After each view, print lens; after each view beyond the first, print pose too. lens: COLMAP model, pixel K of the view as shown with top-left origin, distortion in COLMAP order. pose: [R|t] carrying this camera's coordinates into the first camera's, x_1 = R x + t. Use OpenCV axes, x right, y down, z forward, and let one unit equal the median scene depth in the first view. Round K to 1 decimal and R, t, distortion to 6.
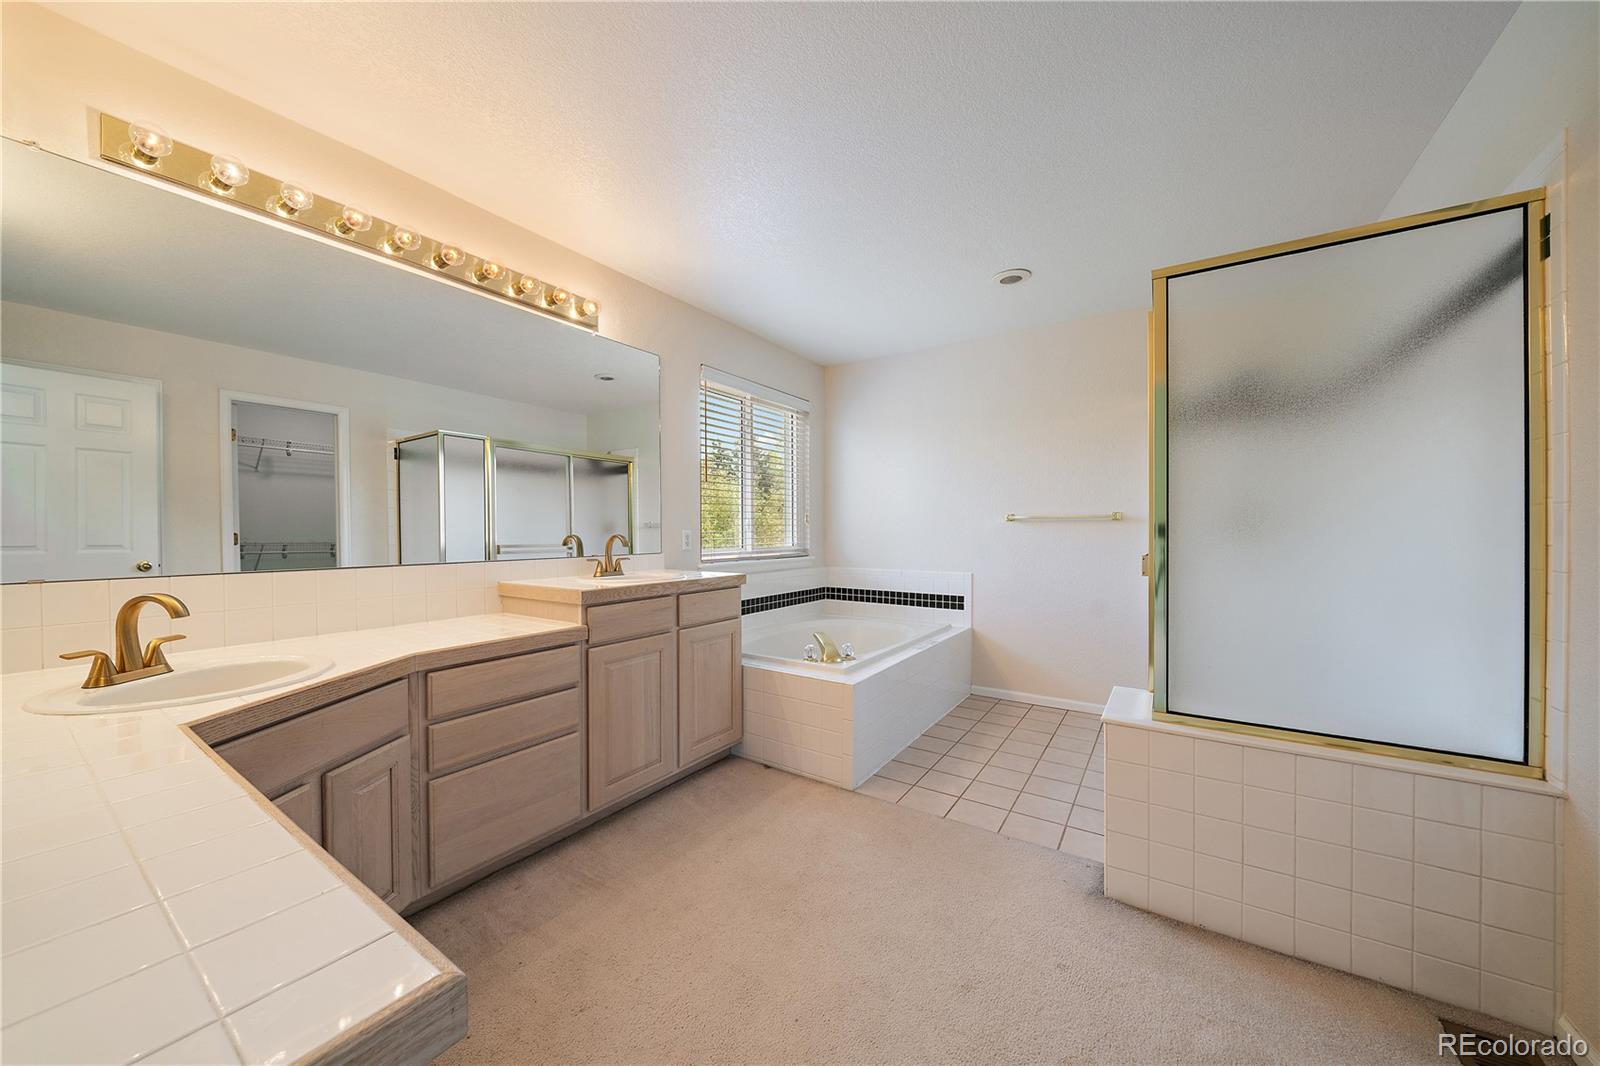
lens RADIAL K [[564.3, 0, 781.5], [0, 564.3, 536.3], [0, 0, 1]] dist [-0.001866, -0.000126]
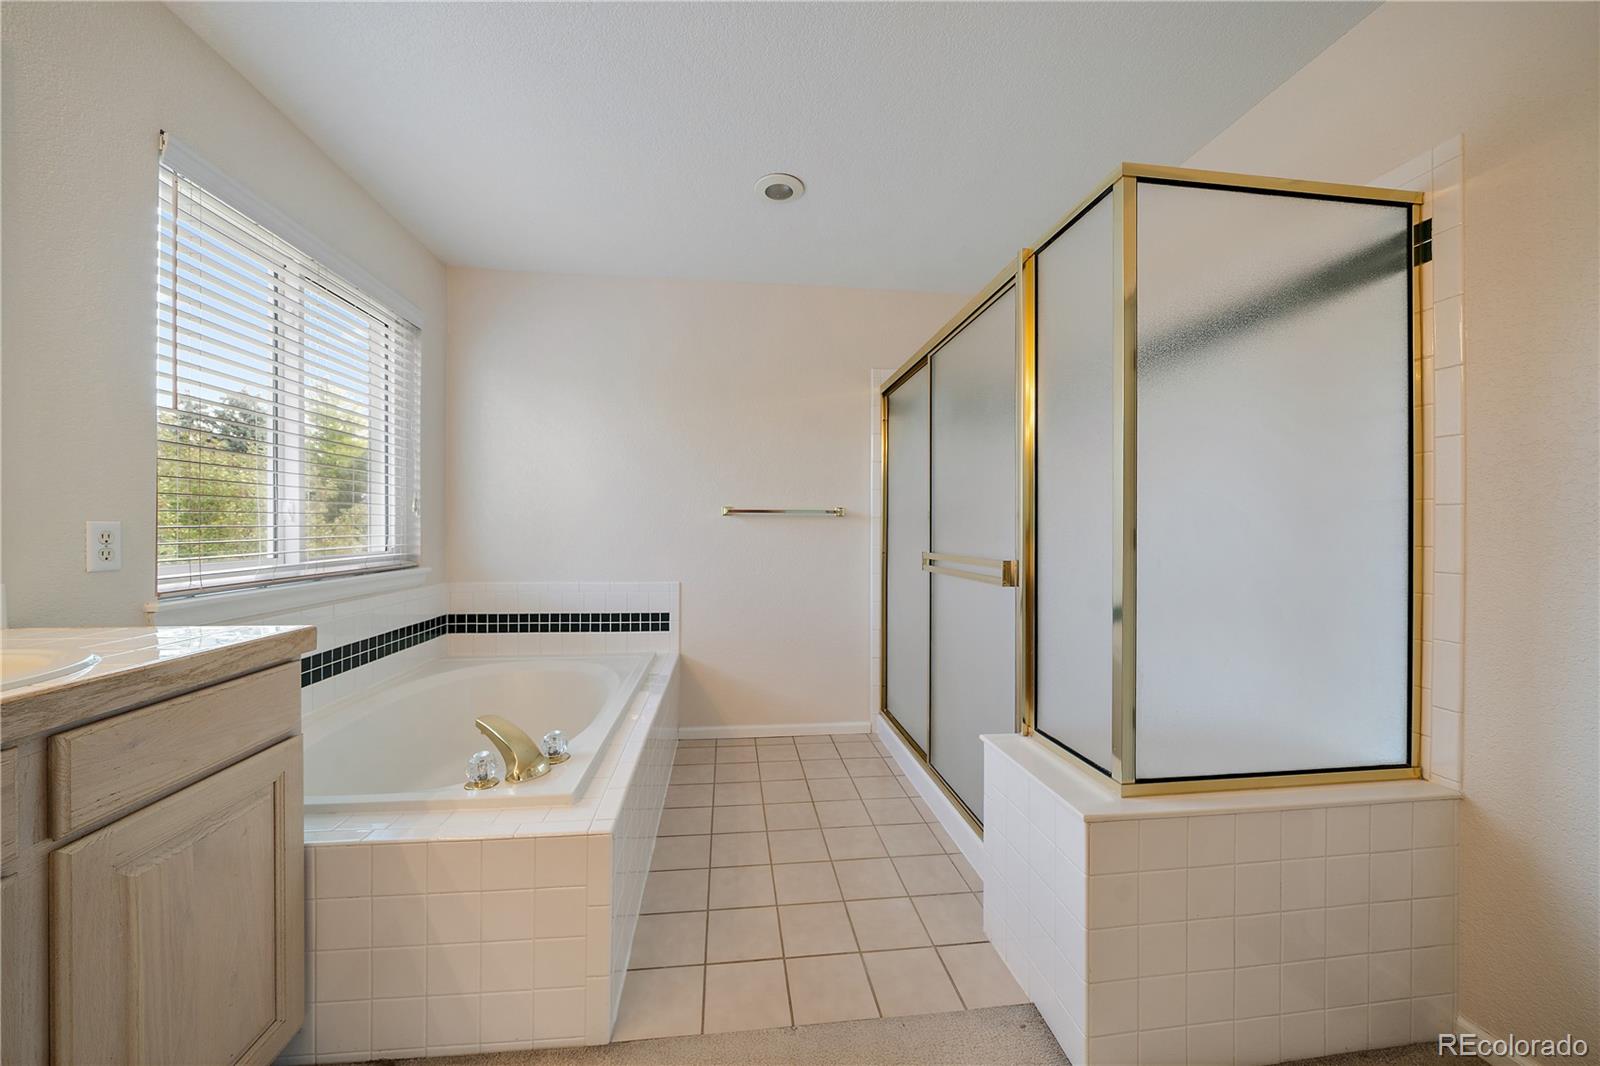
lens RADIAL K [[566.6, 0, 800.0], [0, 566.6, 533.0], [0, 0, 1]] dist [-0.007722, -0.000311]
pose [[0.752771, 0.000152, 0.658282, -0.054429], [-0.001098, 0.999999, 0.001025, -0.003119], [-0.658281, -0.001494, 0.752770, 0.359135]]
